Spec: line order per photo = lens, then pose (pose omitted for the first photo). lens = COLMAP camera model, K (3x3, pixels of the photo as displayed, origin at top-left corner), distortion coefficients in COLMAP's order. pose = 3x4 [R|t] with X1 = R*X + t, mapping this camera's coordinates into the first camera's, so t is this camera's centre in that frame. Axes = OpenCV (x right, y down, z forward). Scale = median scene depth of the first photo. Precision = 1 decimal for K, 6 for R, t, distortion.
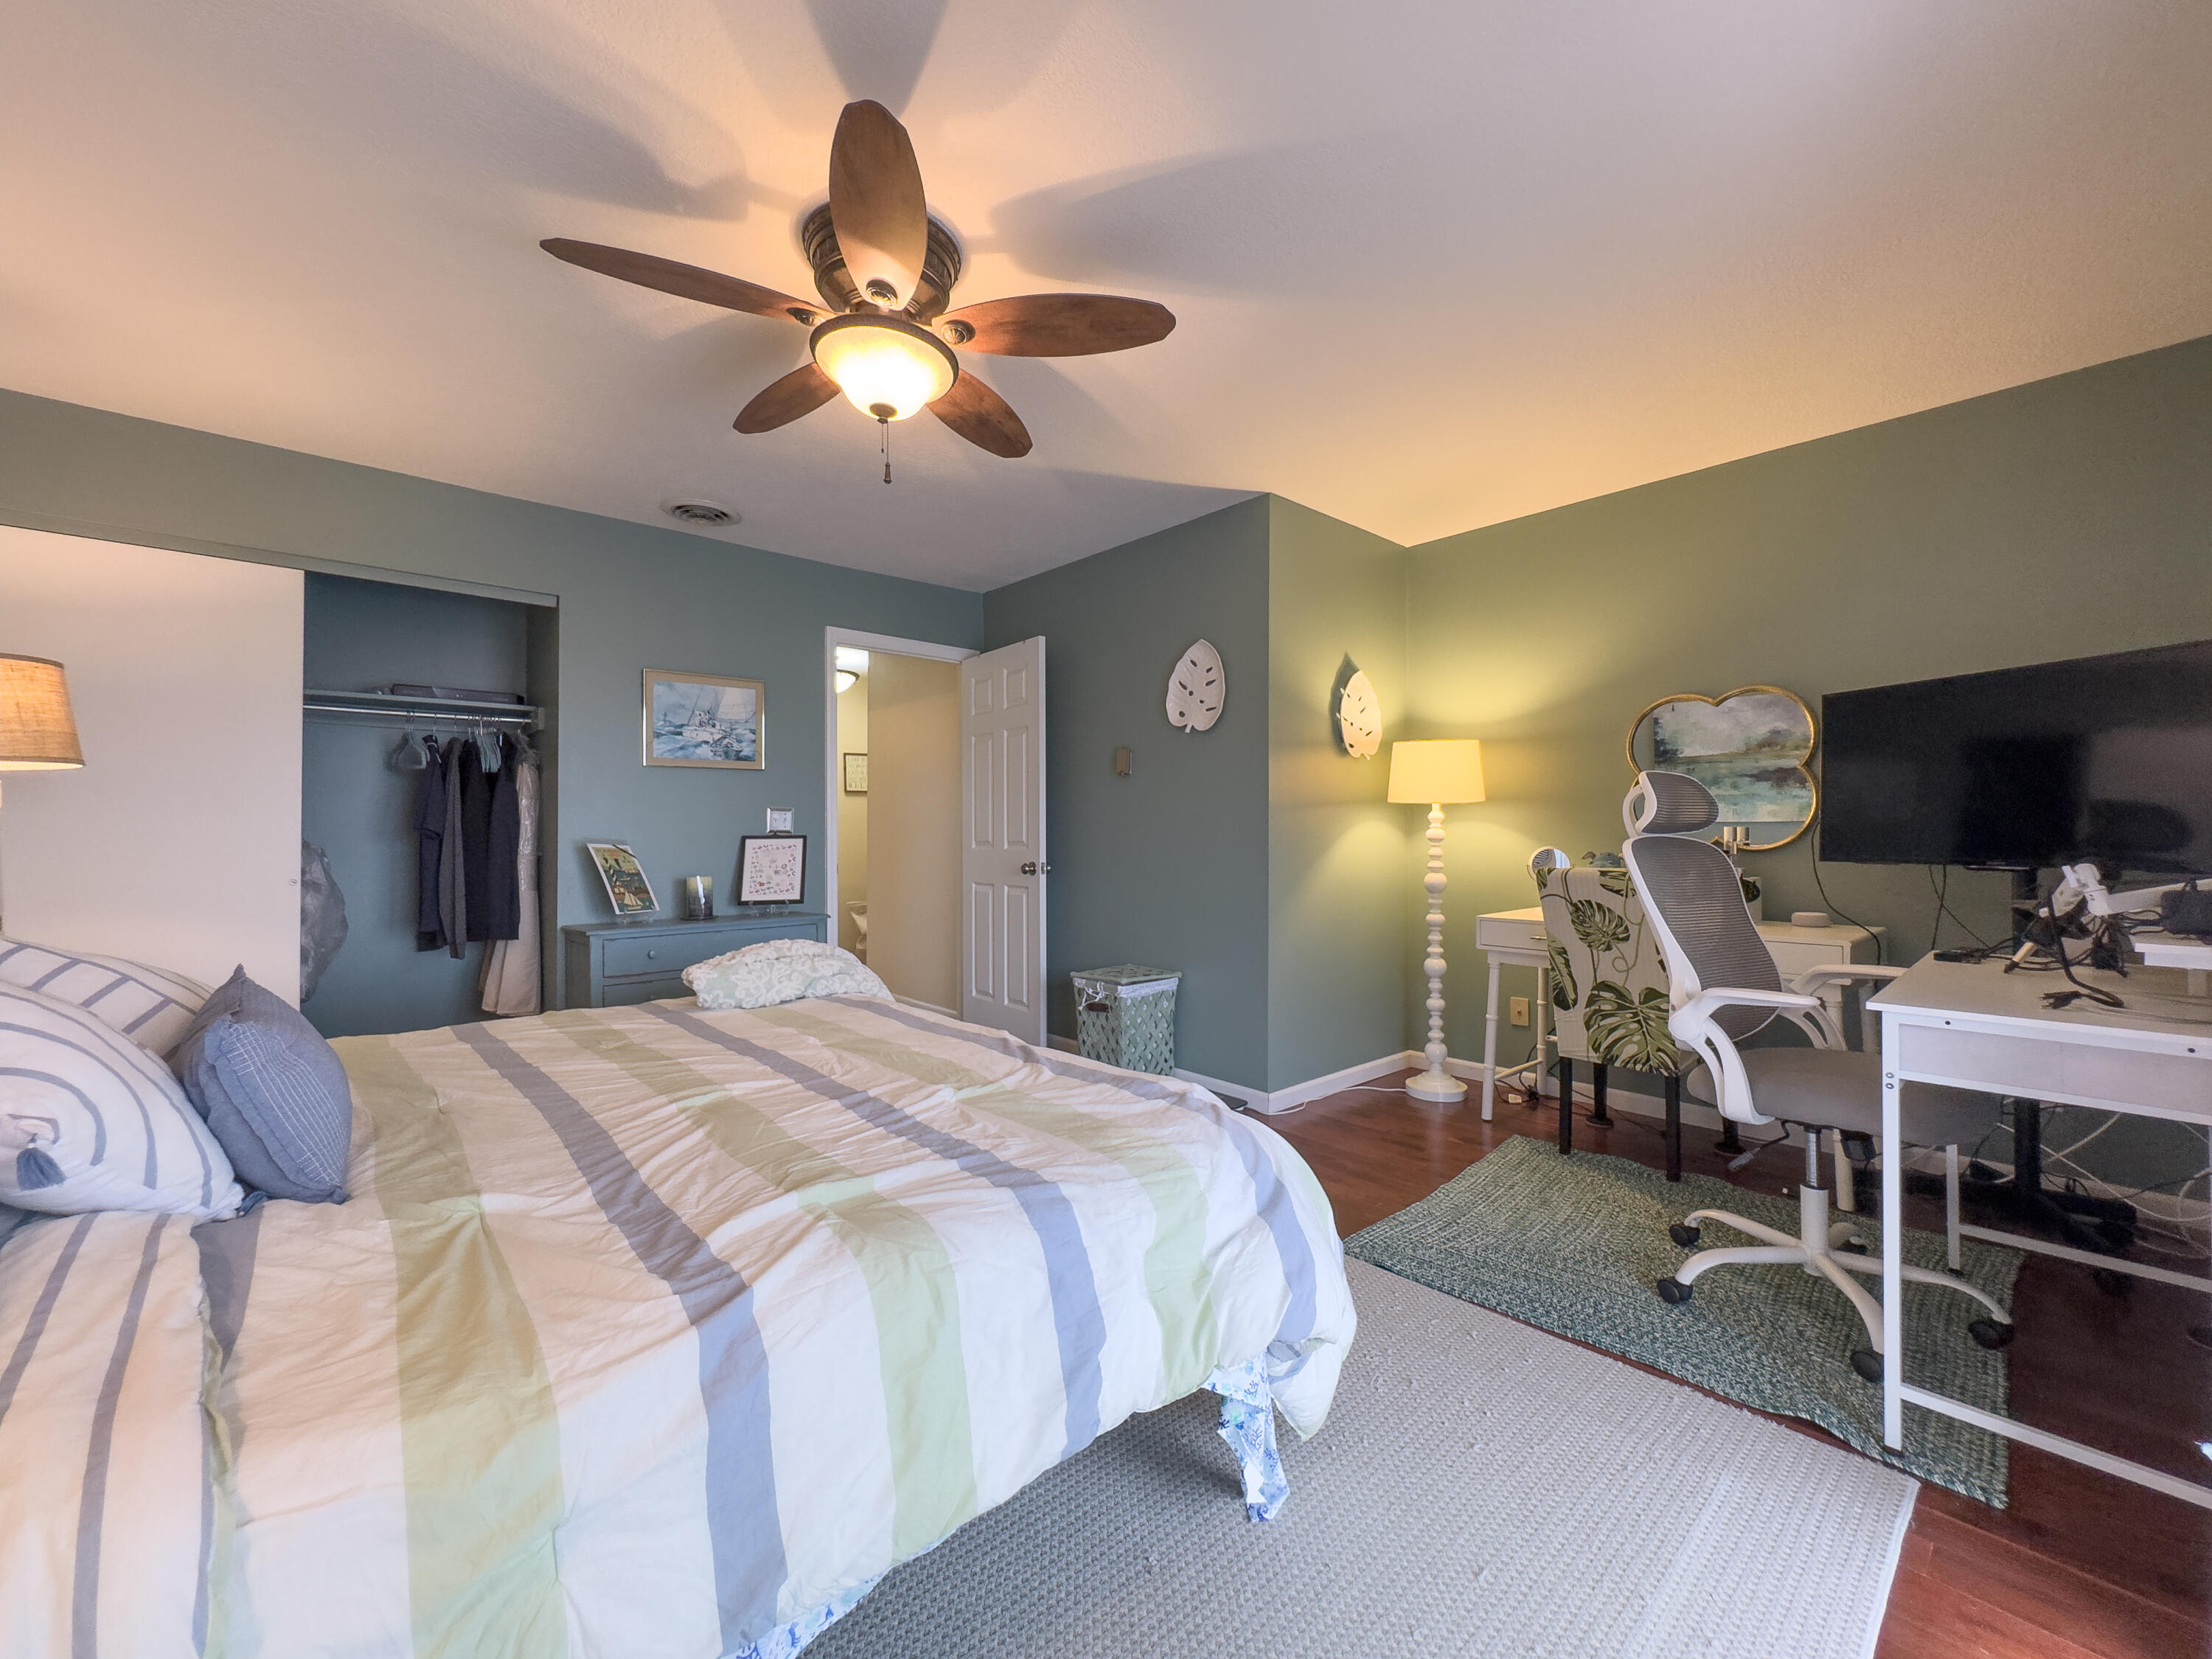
lens RADIAL K [[891.9, 0, 1114.9], [0, 891.9, 822.1], [0, 0, 1]] dist [-0.007622, 0.002191]
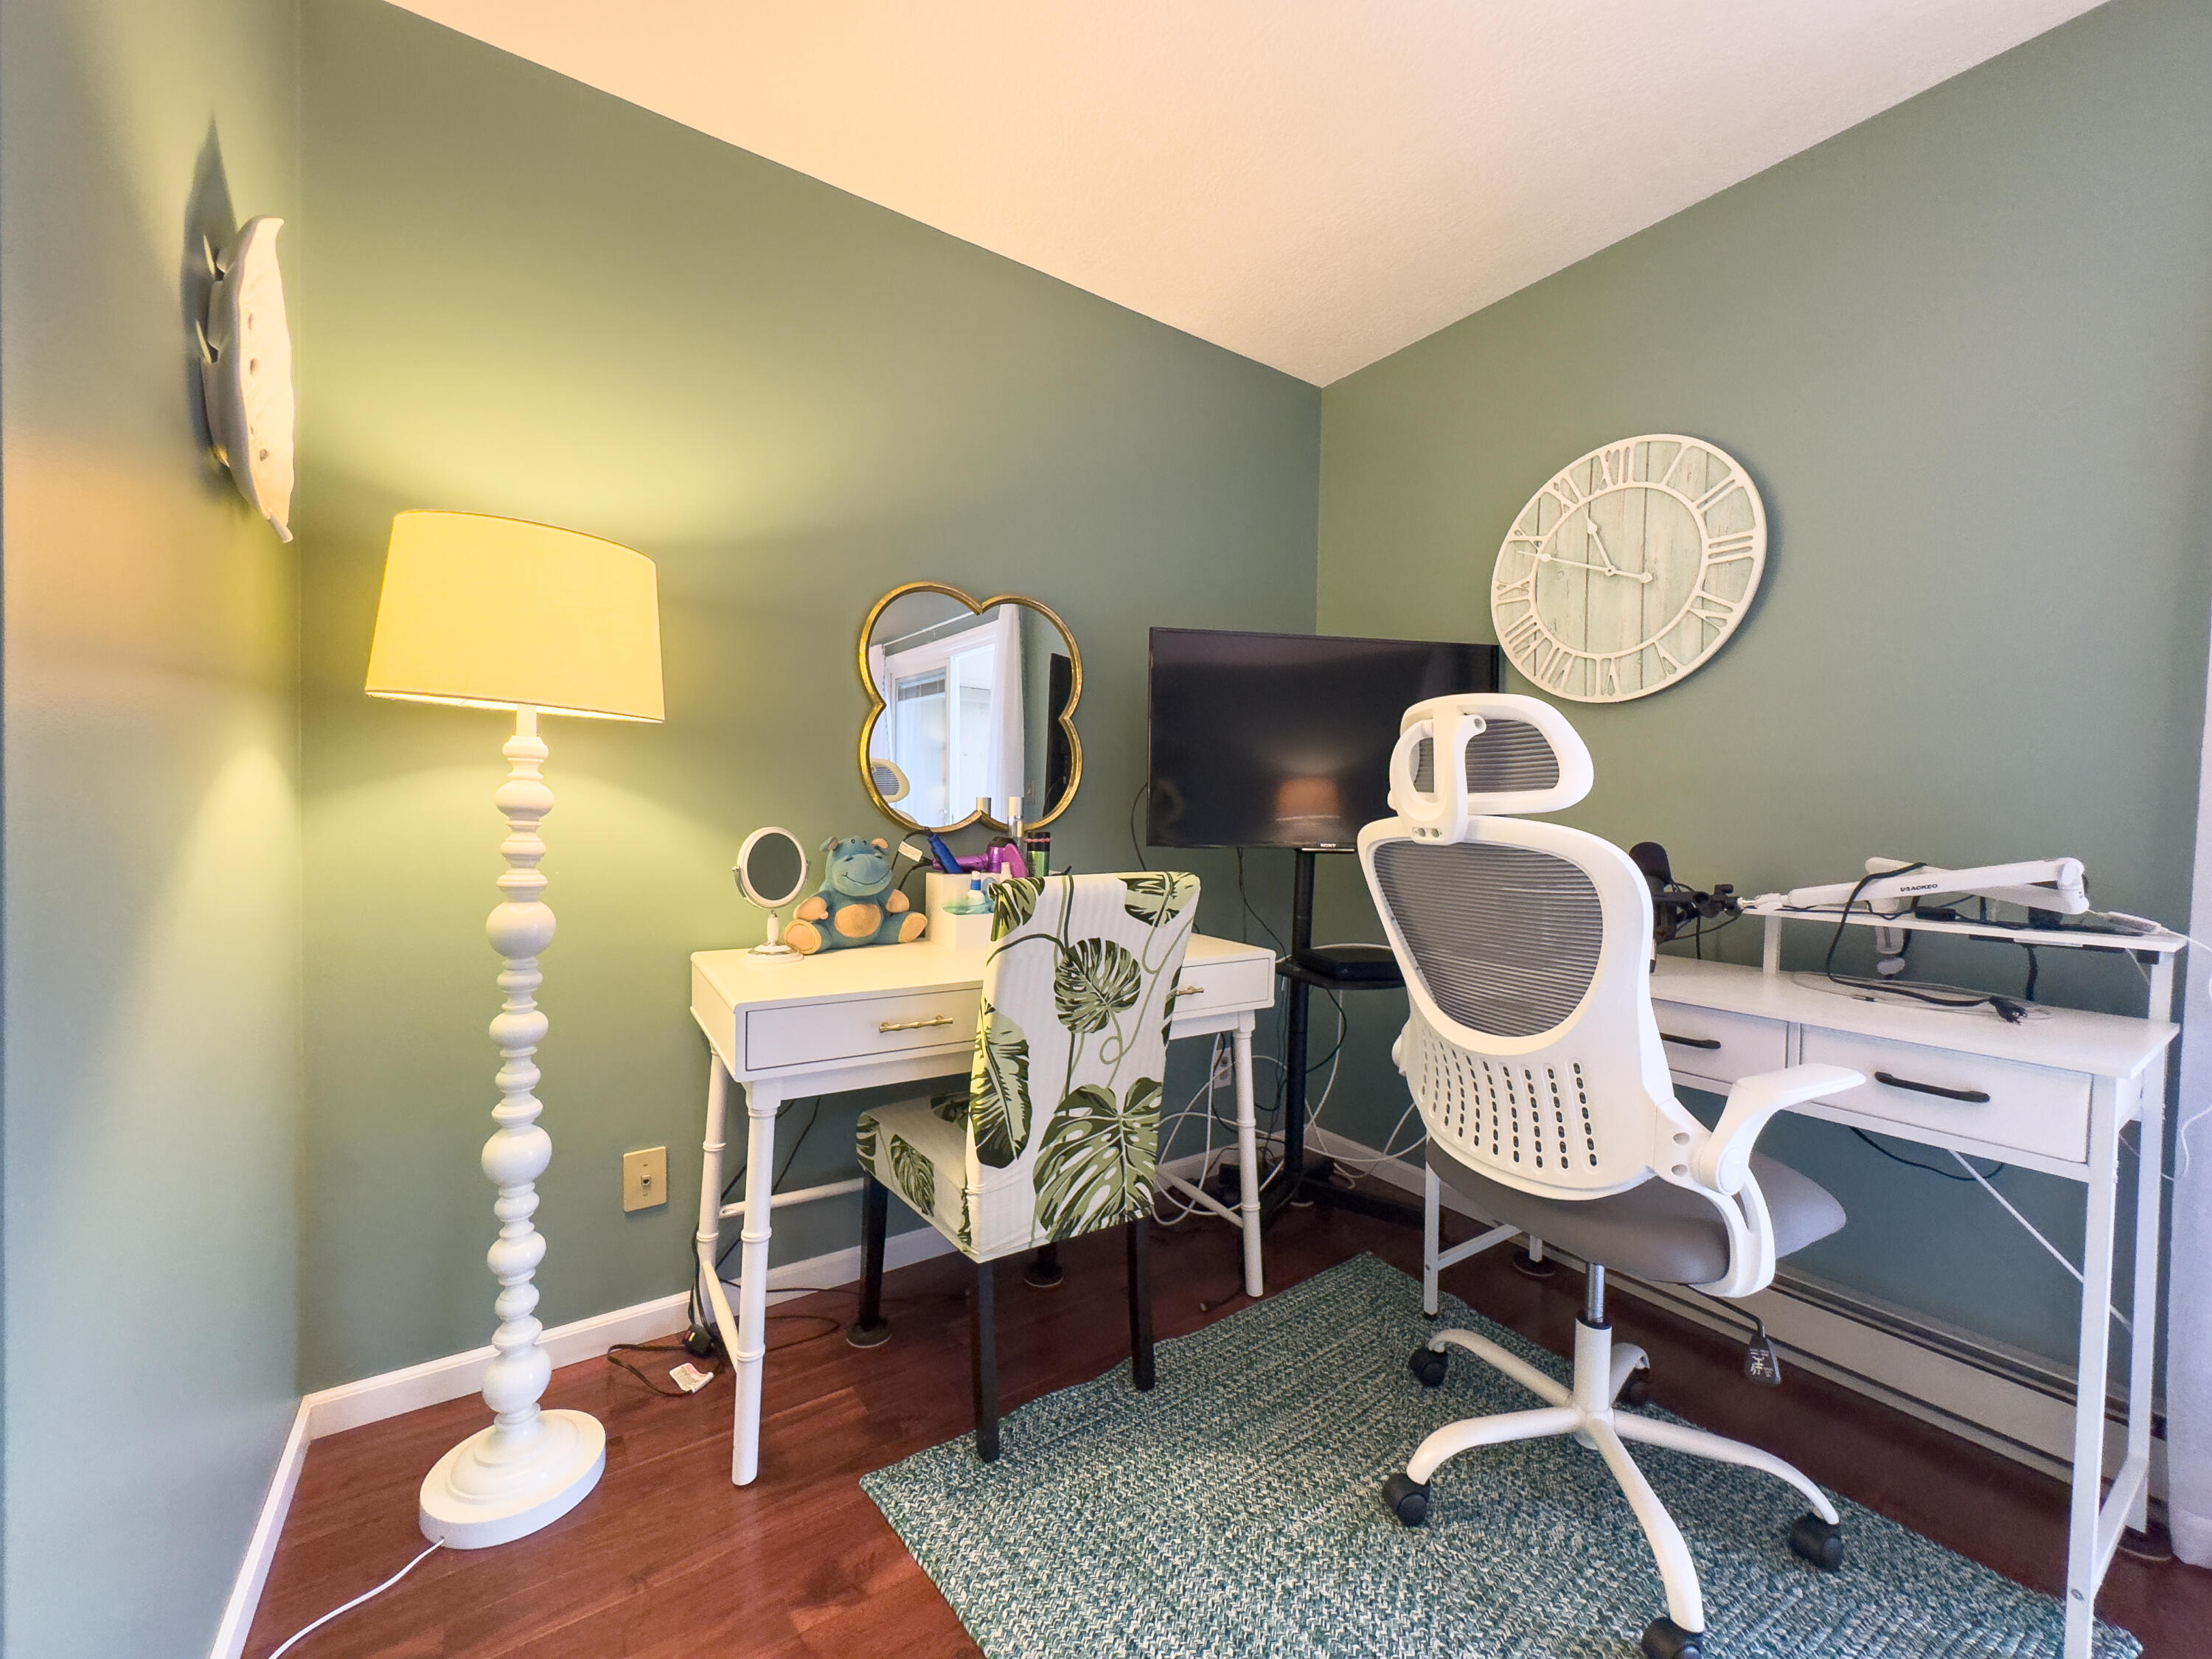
lens RADIAL K [[891.9, 0, 1108.2], [0, 891.9, 830.2], [0, 0, 1]] dist [-0.007622, 0.002191]
pose [[0.130712, -0.016816, 0.991278, 0.033644], [-0.031383, 0.999285, 0.021090, 0.015210], [-0.990923, -0.033866, 0.130091, 0.904592]]
